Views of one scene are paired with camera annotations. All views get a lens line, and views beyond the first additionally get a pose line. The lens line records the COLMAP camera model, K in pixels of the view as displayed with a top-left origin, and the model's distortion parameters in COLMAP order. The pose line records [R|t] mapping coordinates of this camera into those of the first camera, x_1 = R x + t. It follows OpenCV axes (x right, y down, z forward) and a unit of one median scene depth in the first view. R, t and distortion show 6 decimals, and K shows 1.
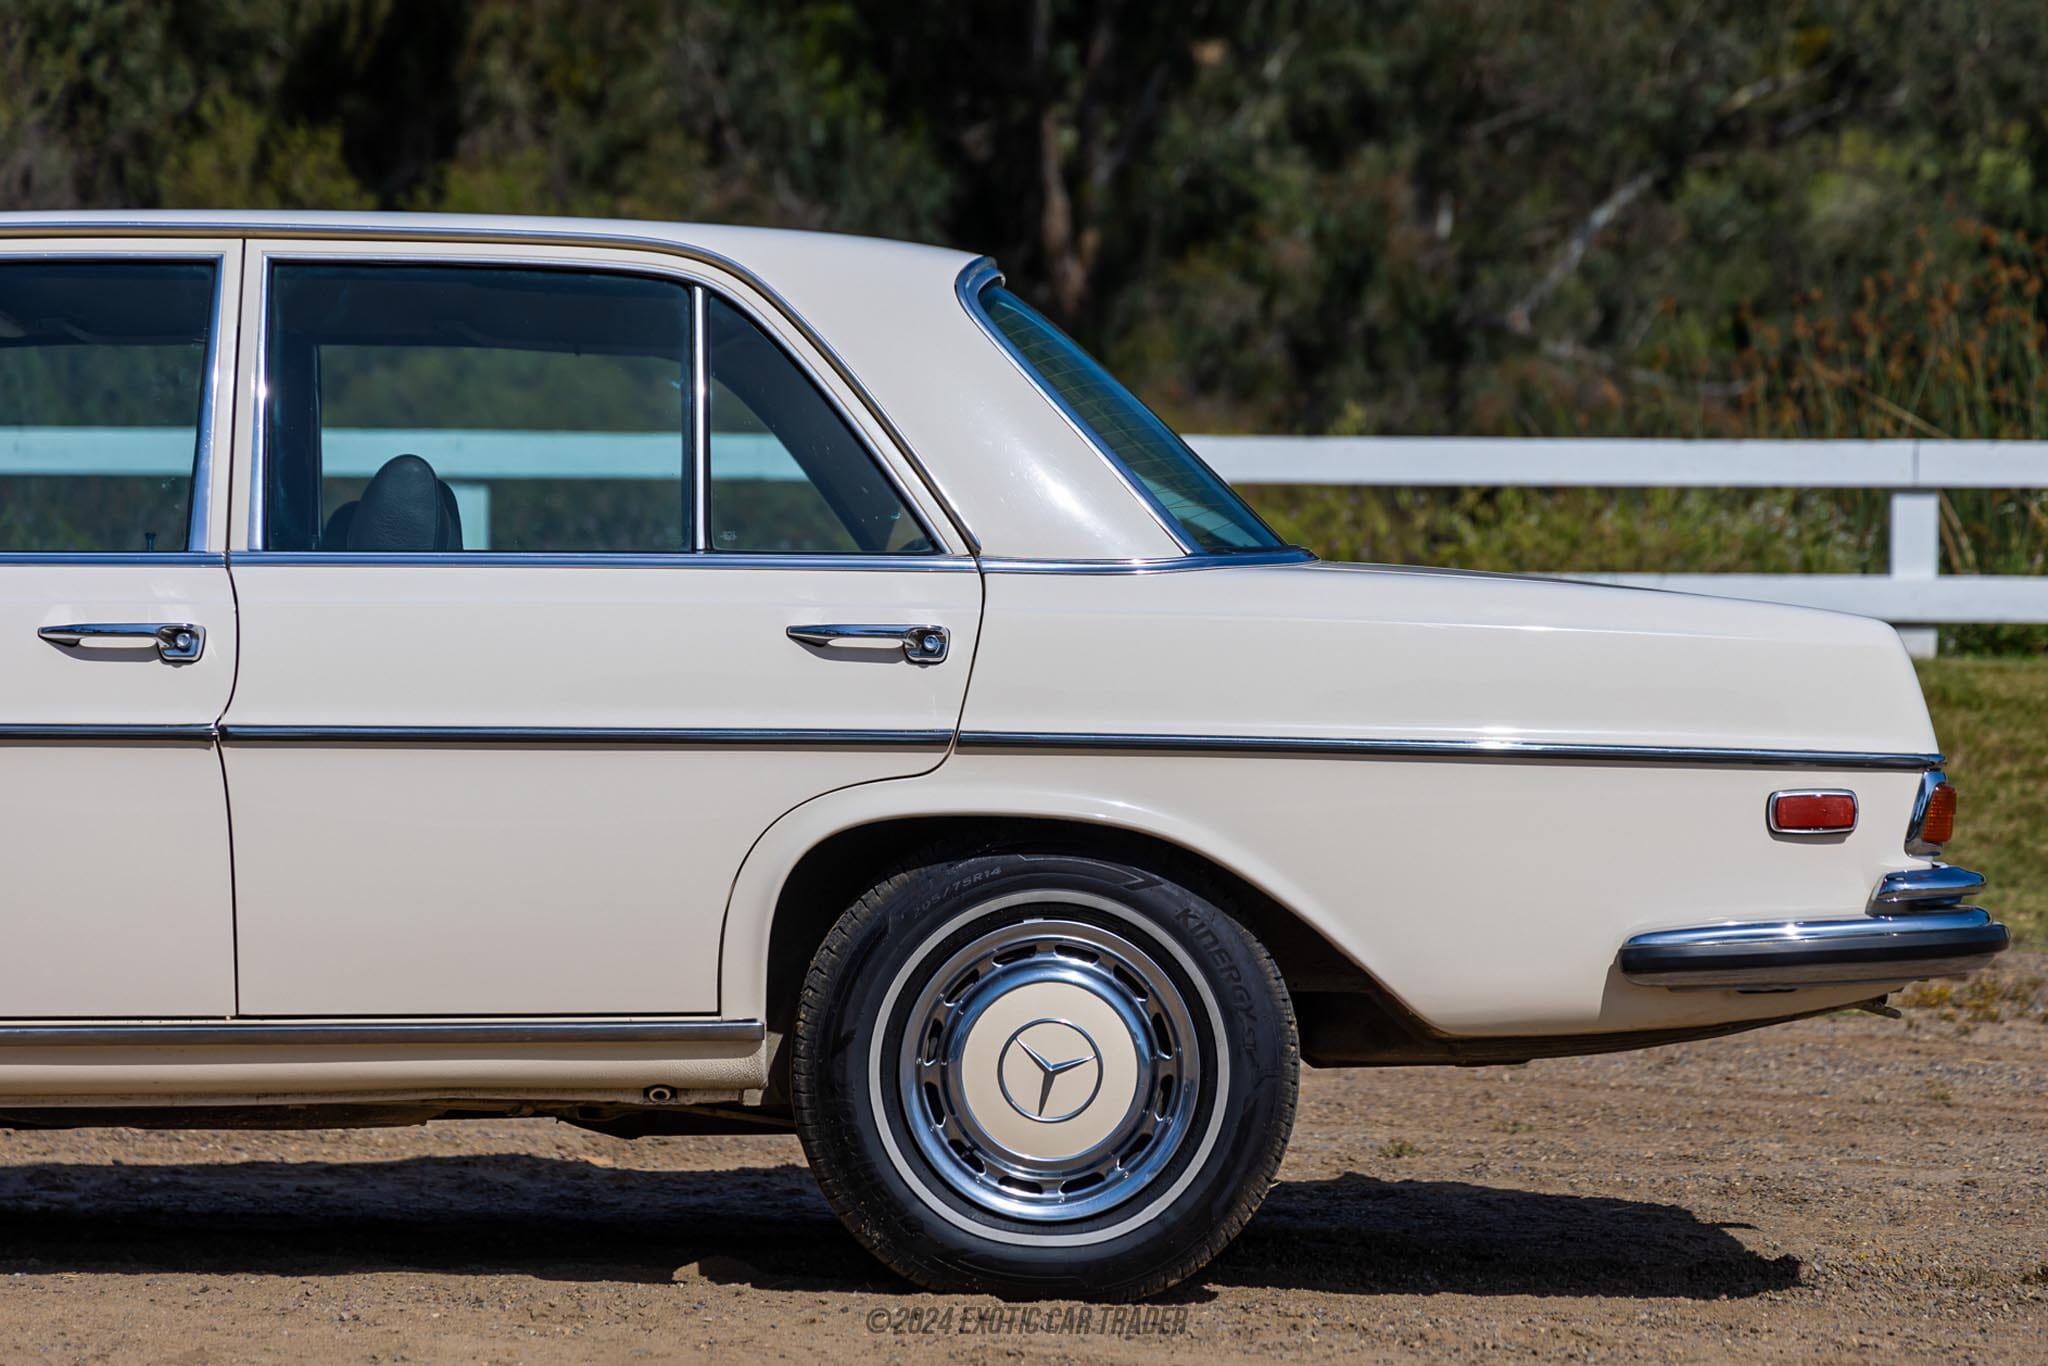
lens RADIAL K [[6455.9, 0, 1024.0], [0, 6455.9, 683.0], [0, 0, 1]] dist [0.052497, -0.297216]
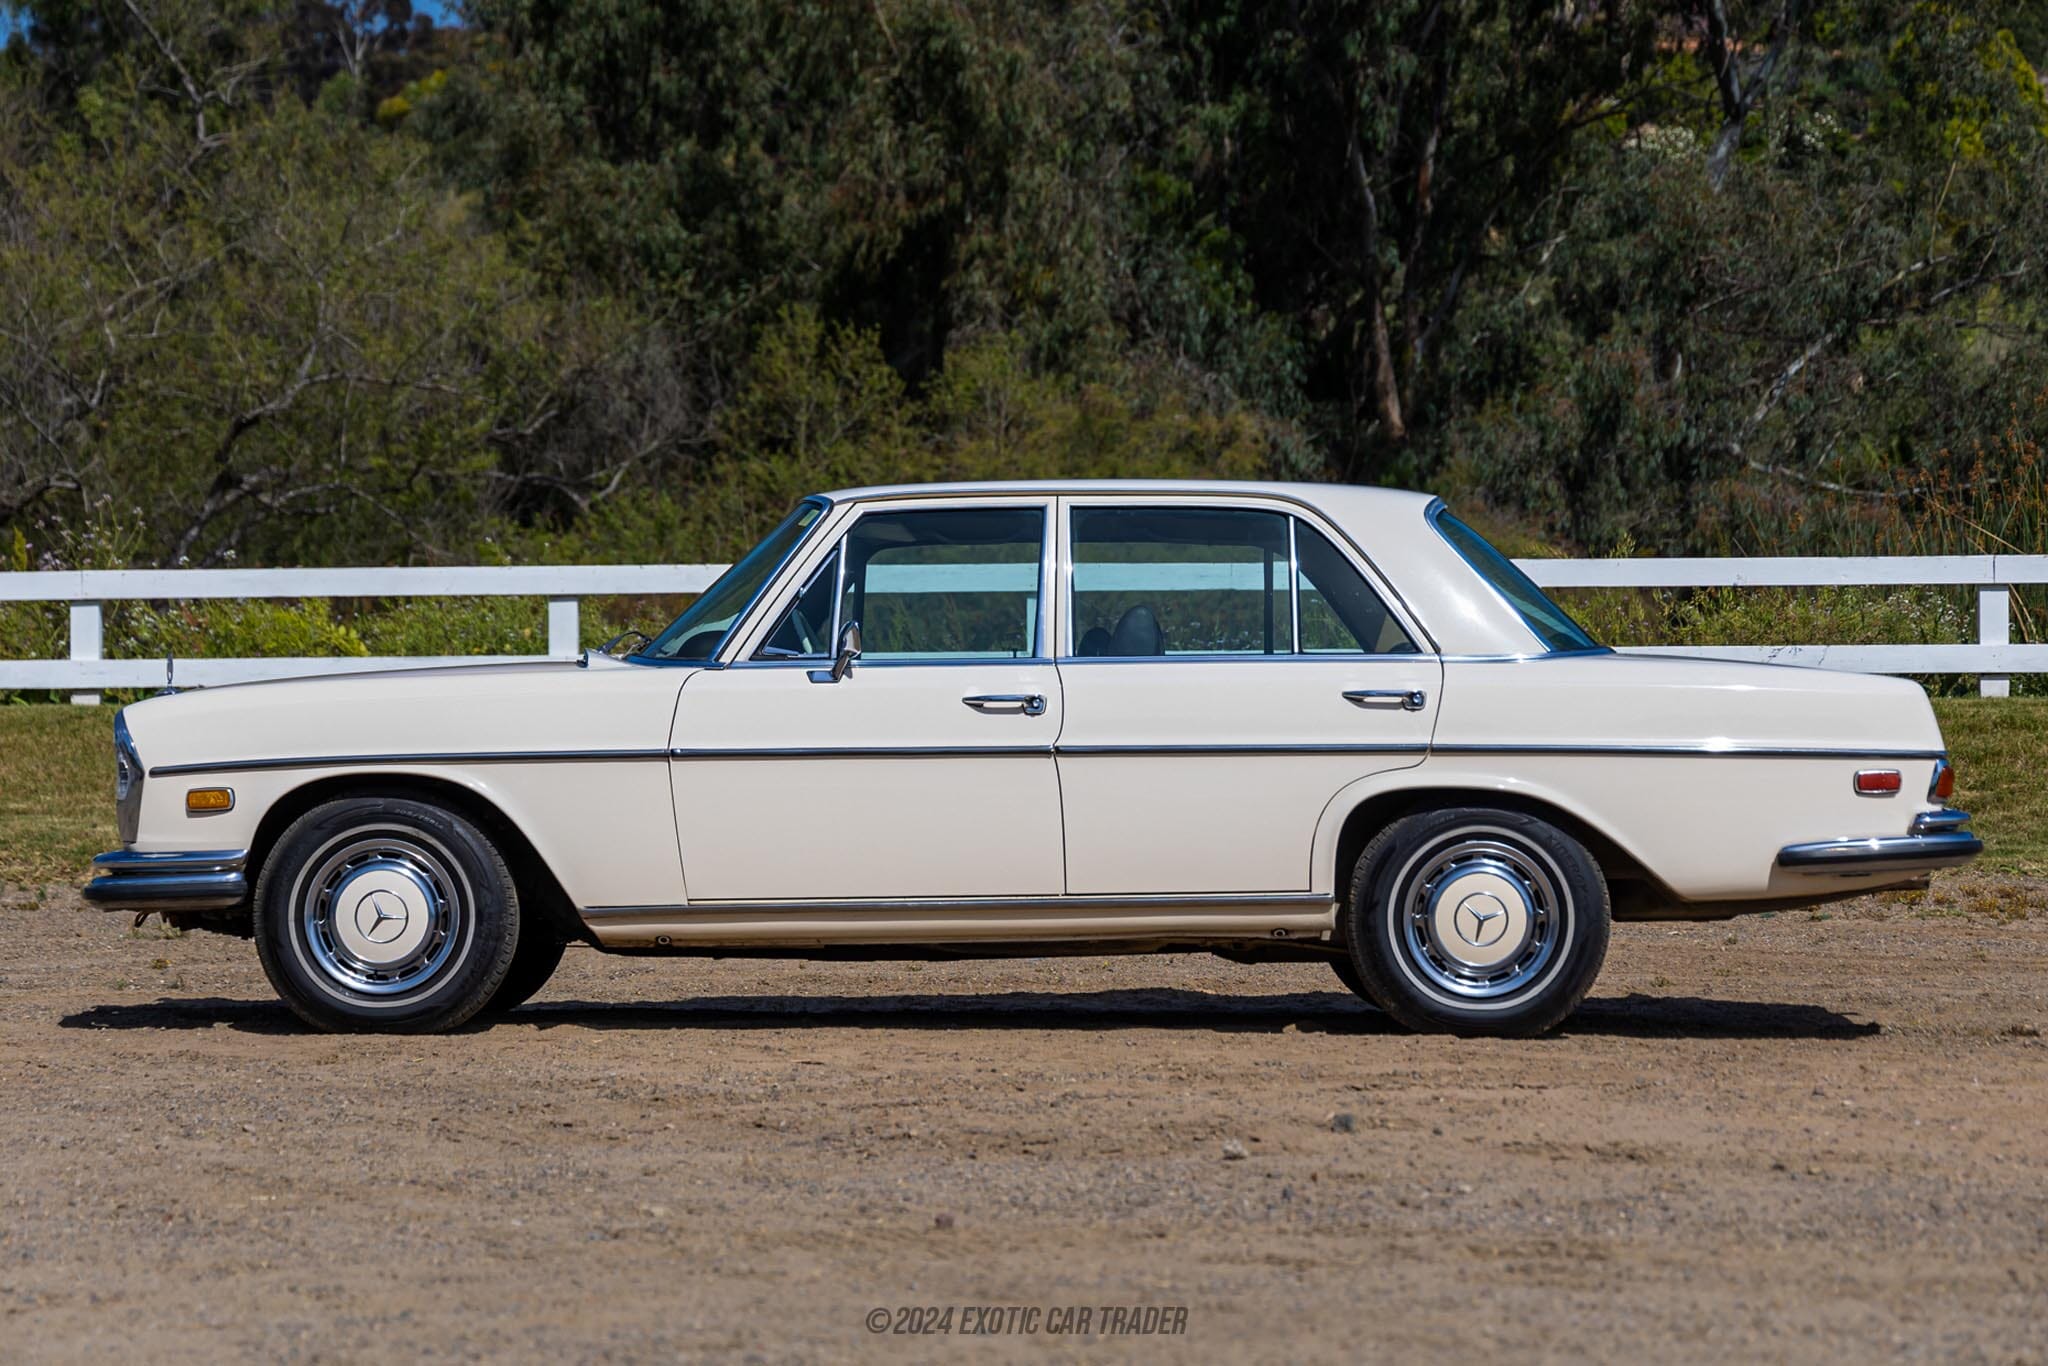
lens RADIAL K [[4856.6, 0, 1024.0], [0, 4856.6, 683.0], [0, 0, 1]] dist [0.074987, -0.209683]
pose [[0.997517, -0.013334, -0.069148, -0.030511], [0.012731, 0.999877, -0.009162, 0.000752], [0.069262, 0.008259, 0.997564, -0.457603]]
